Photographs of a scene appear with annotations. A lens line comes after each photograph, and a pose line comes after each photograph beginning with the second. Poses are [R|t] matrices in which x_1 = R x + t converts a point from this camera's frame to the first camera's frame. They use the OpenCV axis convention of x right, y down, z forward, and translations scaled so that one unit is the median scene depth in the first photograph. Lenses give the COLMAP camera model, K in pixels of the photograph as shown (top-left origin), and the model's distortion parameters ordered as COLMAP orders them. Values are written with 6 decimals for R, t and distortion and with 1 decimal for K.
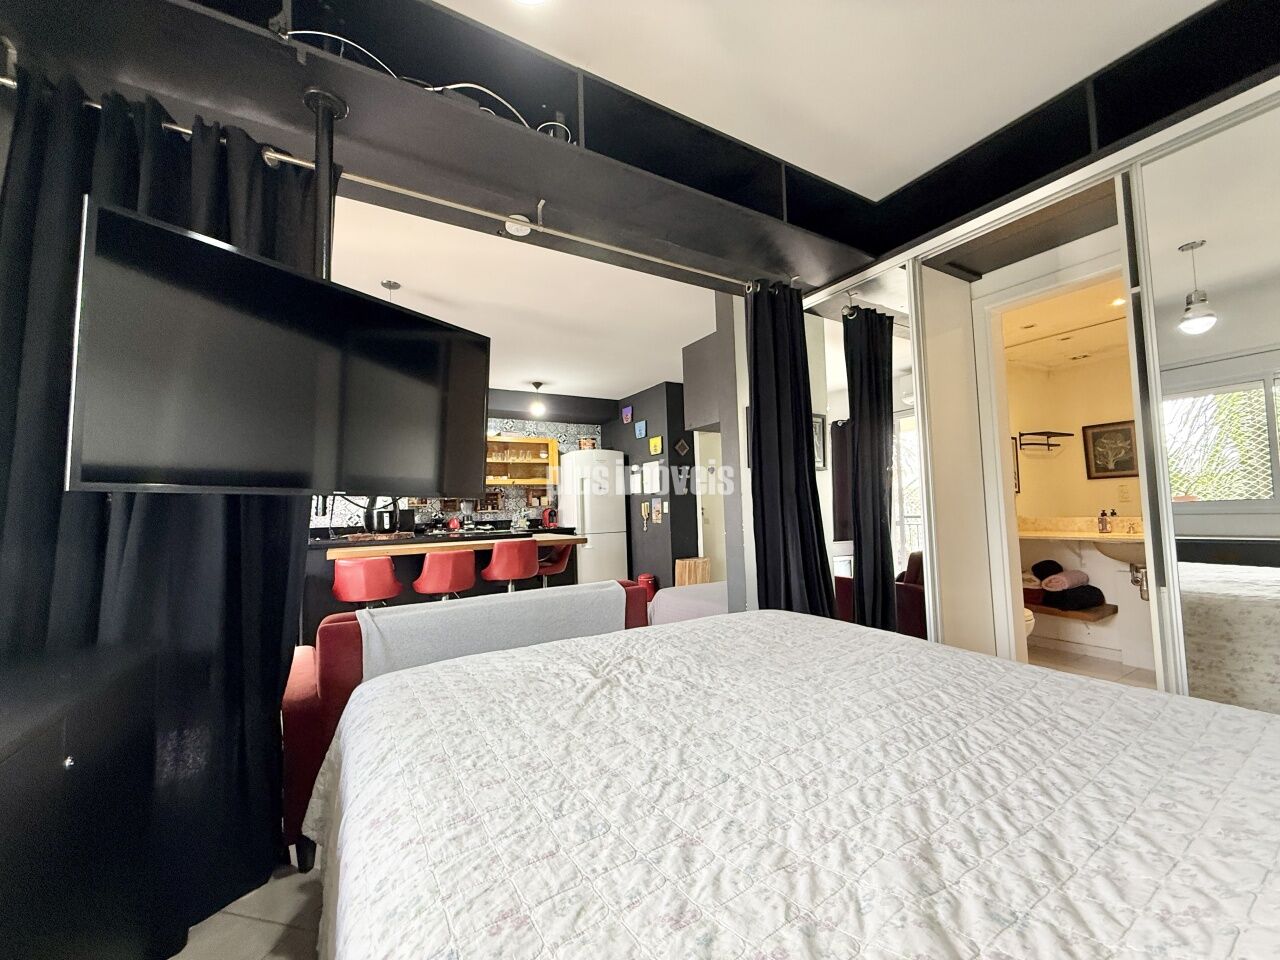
lens RADIAL K [[511.1, 0, 638.6], [0, 511.1, 480.1], [0, 0, 1]] dist [0.001530, -0.000280]
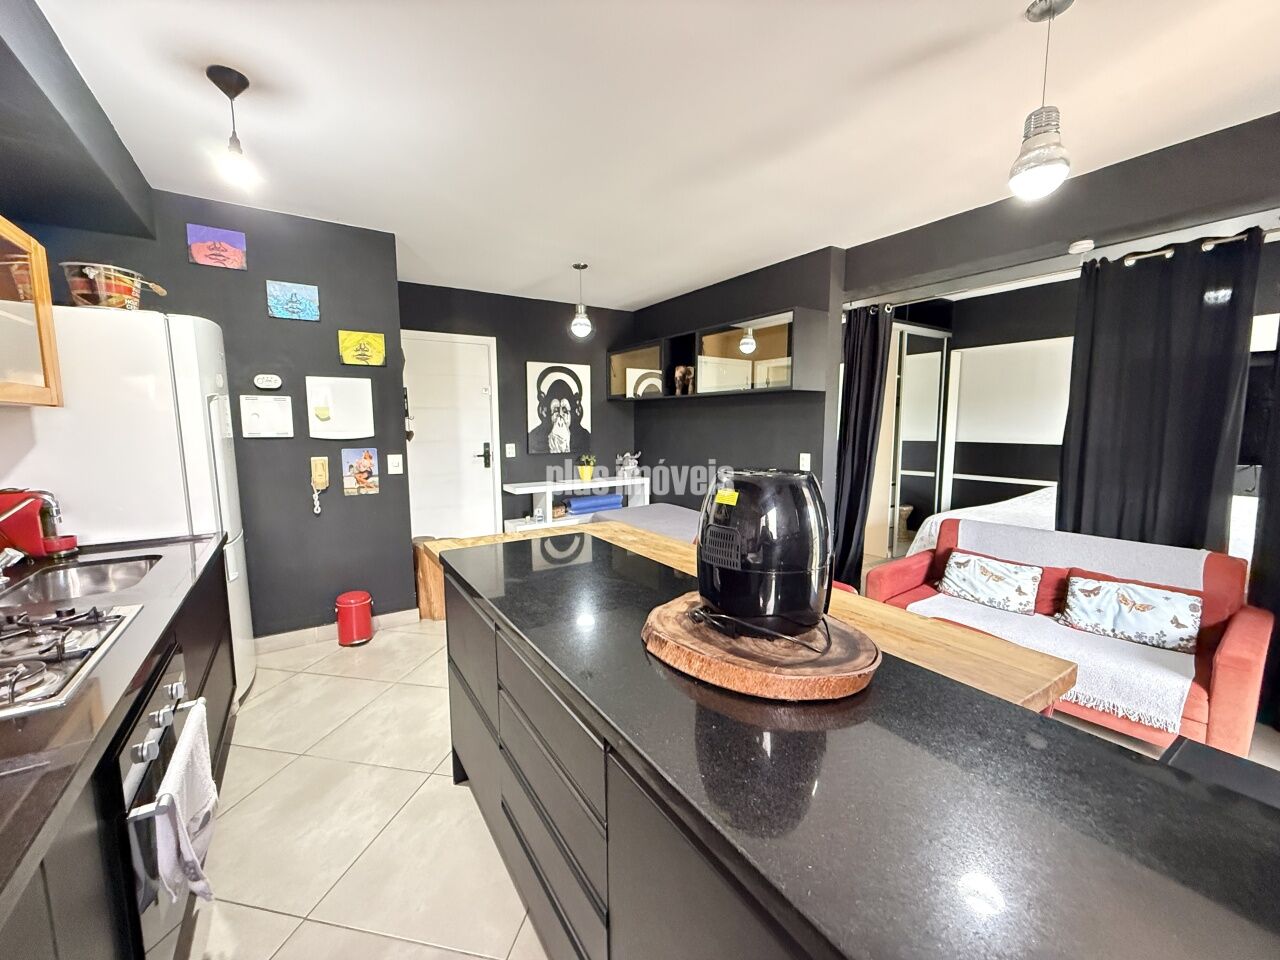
lens RADIAL K [[511.1, 0, 639.4], [0, 511.1, 482.1], [0, 0, 1]] dist [0.001530, -0.000280]
pose [[-0.055667, -0.088118, 0.994553, -0.499407], [-0.050417, 0.995075, 0.085342, 0.010017], [-0.997176, -0.045391, -0.059836, 0.717988]]
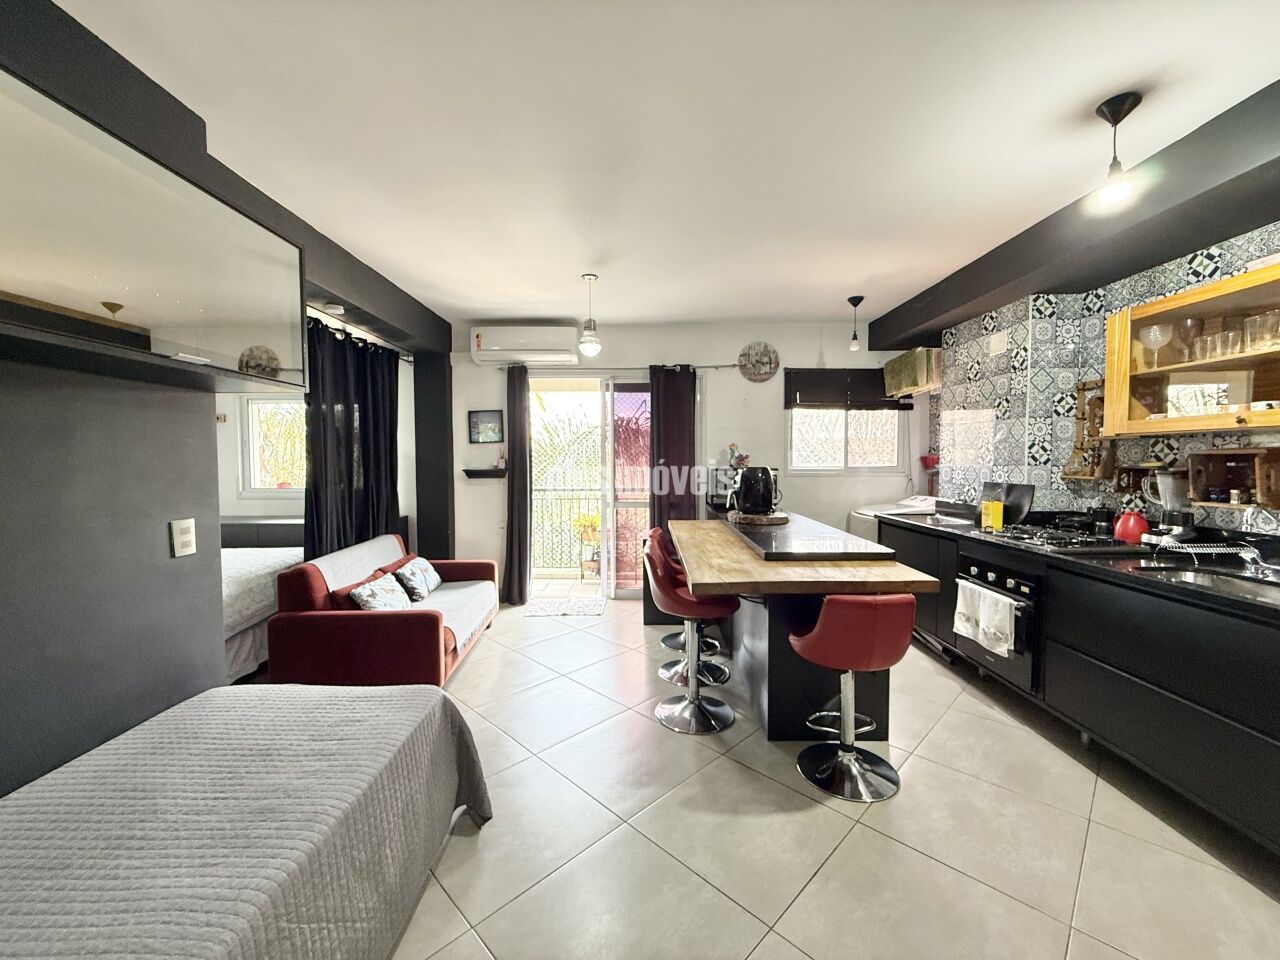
lens RADIAL K [[511.1, 0, 638.5], [0, 511.1, 479.6], [0, 0, 1]] dist [0.001530, -0.000280]
pose [[-0.510727, 0.068049, -0.857046, 0.211894], [0.067551, 0.996957, 0.038903, 0.002347], [0.857085, -0.038025, -0.513770, 0.848625]]
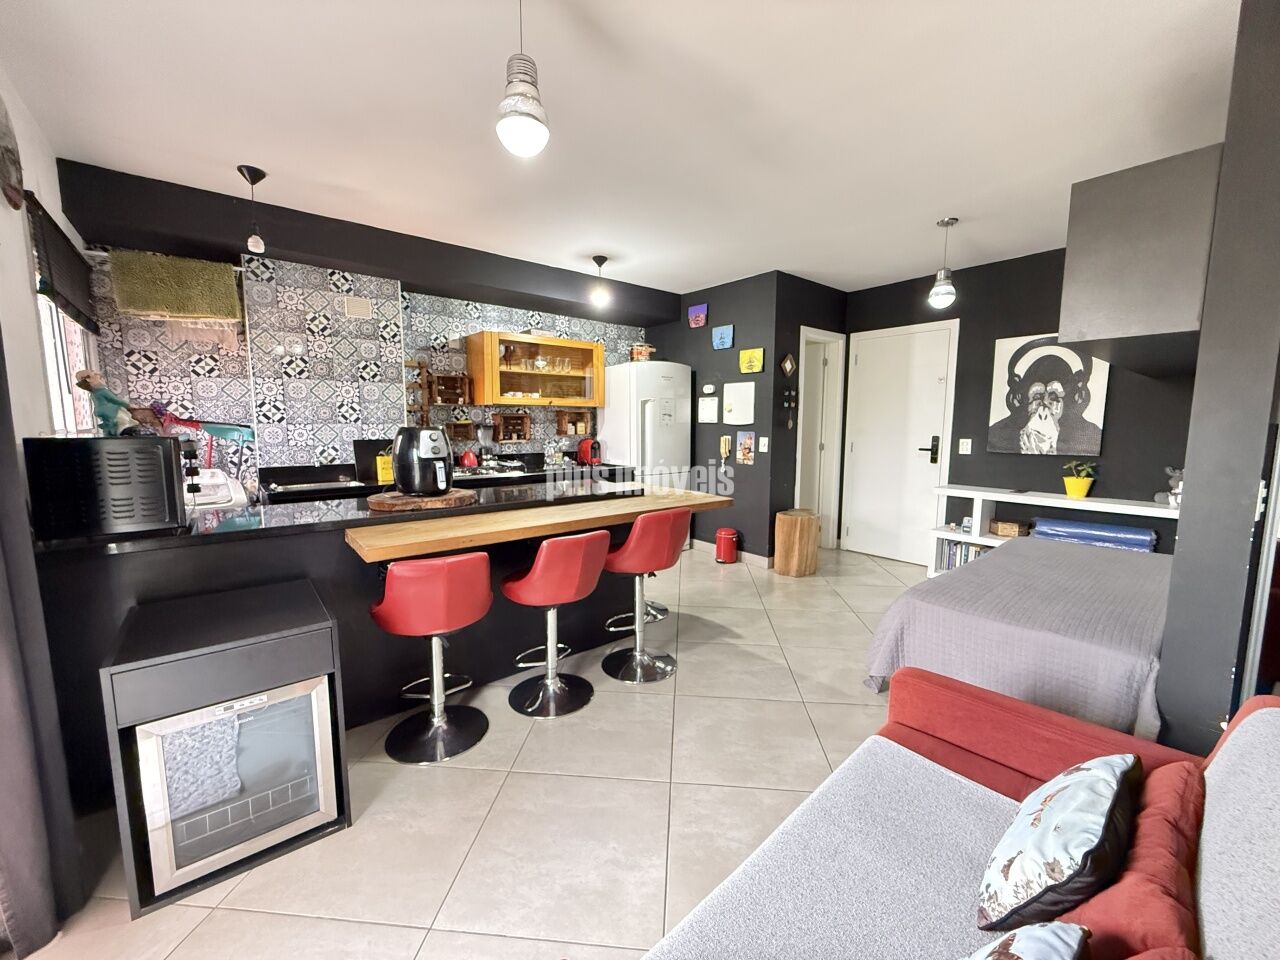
lens RADIAL K [[511.1, 0, 638.1], [0, 511.1, 478.9], [0, 0, 1]] dist [0.001530, -0.000280]
pose [[0.987419, 0.015173, 0.157398, -0.235719], [-0.041048, 0.985858, 0.162475, -0.011726], [-0.152707, -0.166892, 0.974078, 0.263129]]
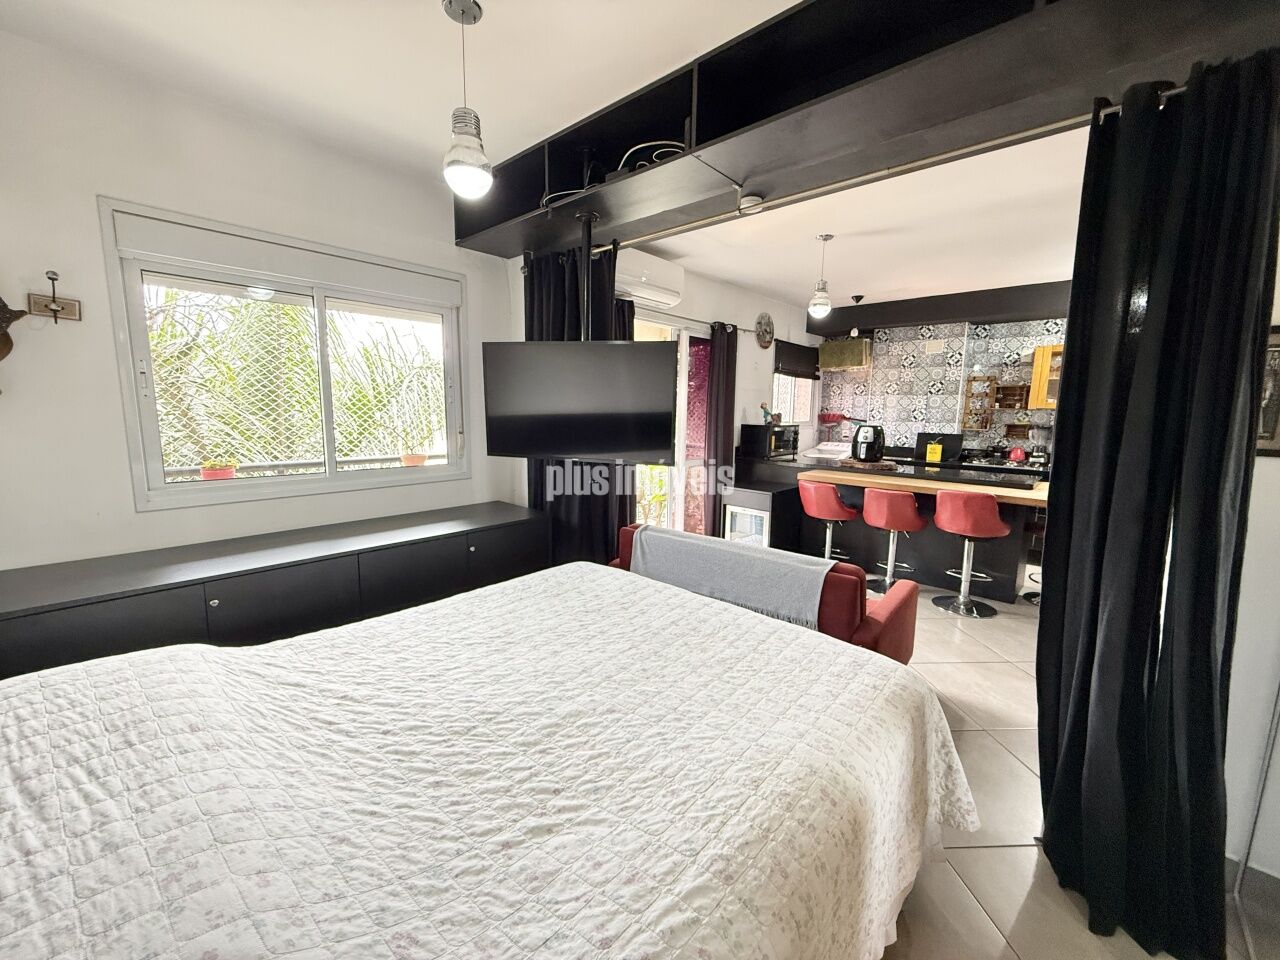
lens RADIAL K [[511.1, 0, 639.4], [0, 511.1, 480.2], [0, 0, 1]] dist [0.001530, -0.000280]
pose [[0.293577, 0.171142, -0.940491, 0.259256], [0.030928, 0.981628, 0.188282, -0.050917], [0.955435, -0.084363, 0.282890, 0.148661]]
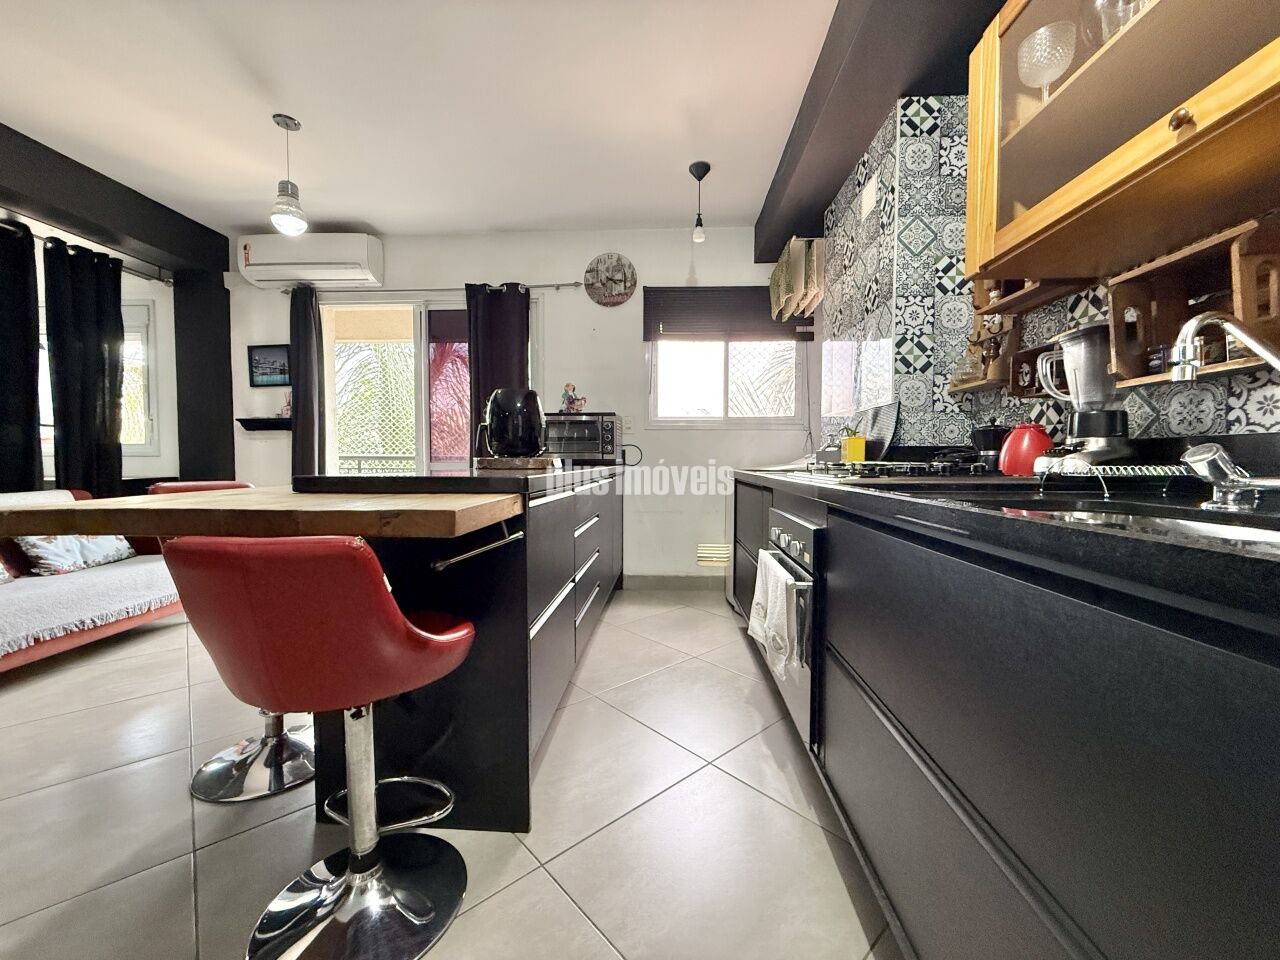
lens RADIAL K [[511.1, 0, 637.9], [0, 511.1, 478.7], [0, 0, 1]] dist [0.001530, -0.000280]
pose [[-0.554647, 0.061007, -0.829846, -0.060330], [0.062119, 0.997561, 0.031818, 0.079068], [0.829764, -0.033901, -0.557084, 0.960708]]
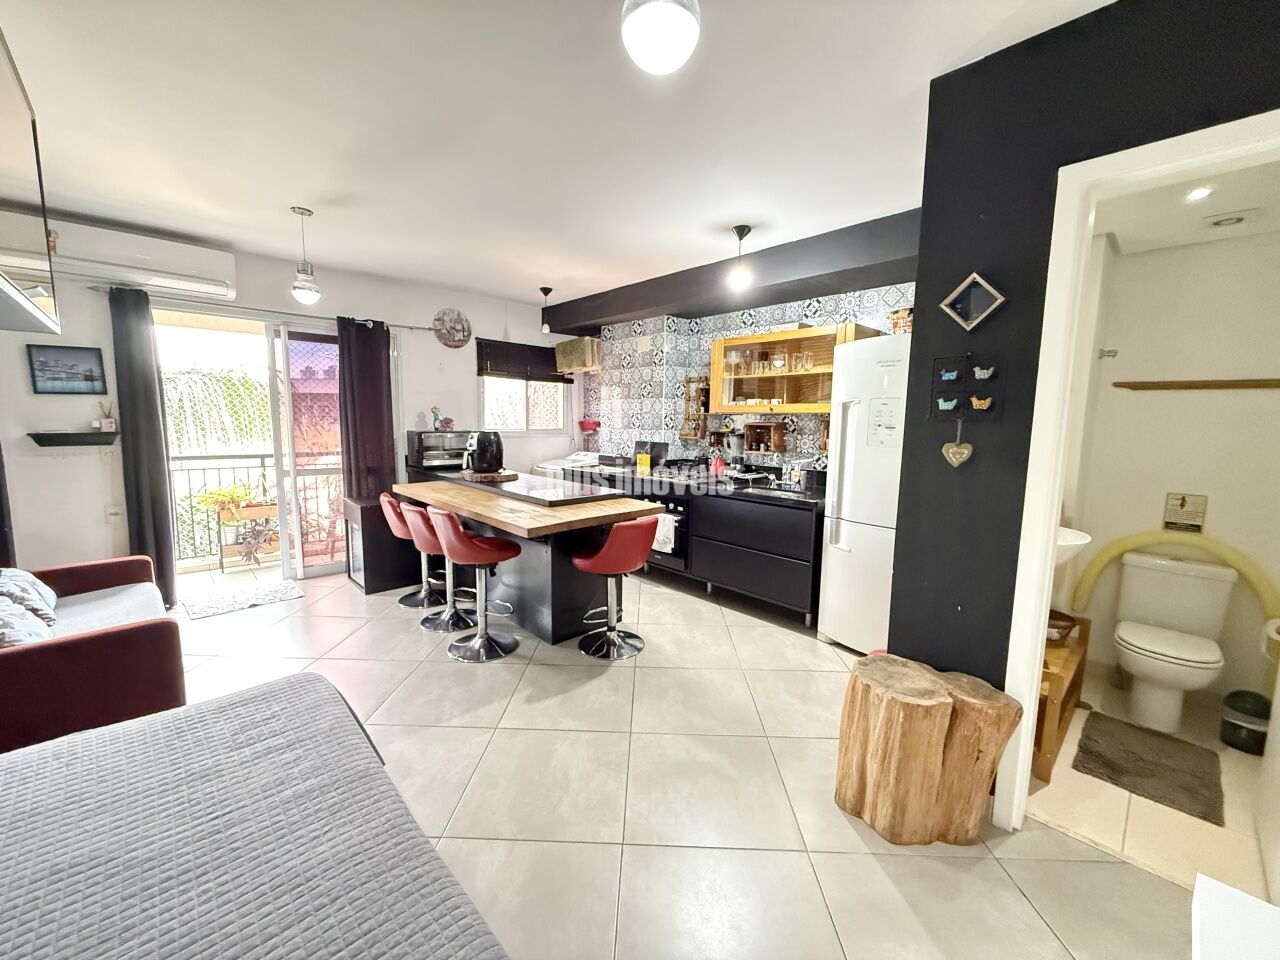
lens RADIAL K [[511.1, 0, 638.0], [0, 511.1, 479.3], [0, 0, 1]] dist [0.001530, -0.000280]
pose [[0.222519, 0.148270, -0.963588, 0.319480], [0.033266, 0.986637, 0.159499, -0.016256], [0.974361, -0.067547, 0.214613, 0.712876]]
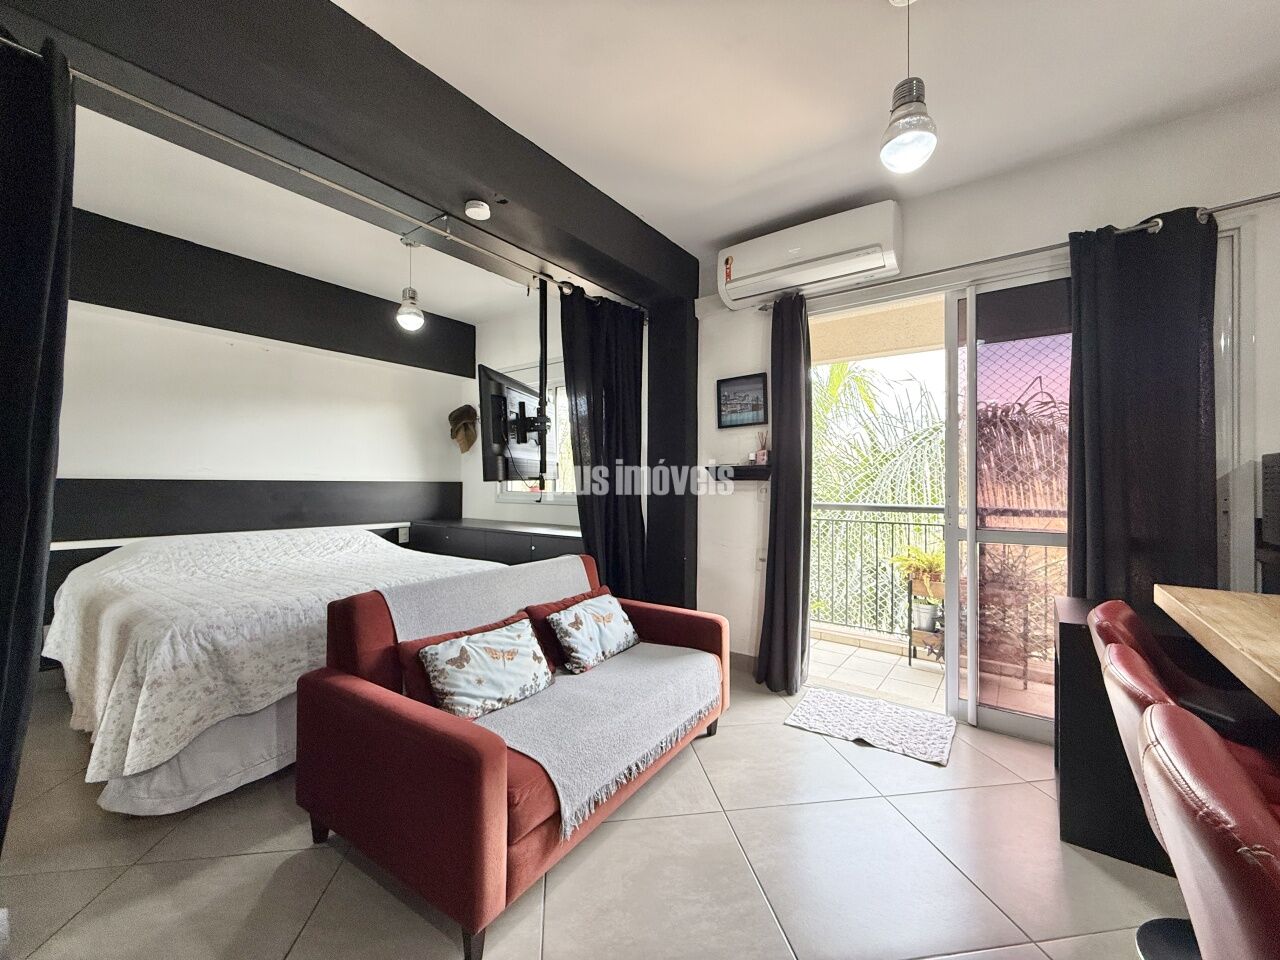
lens RADIAL K [[511.1, 0, 640.4], [0, 511.1, 481.1], [0, 0, 1]] dist [0.001530, -0.000280]
pose [[-0.919664, 0.022979, -0.392034, -0.043417], [0.045250, 0.997838, -0.047662, 0.034212], [0.390091, -0.061573, -0.918715, 0.678562]]
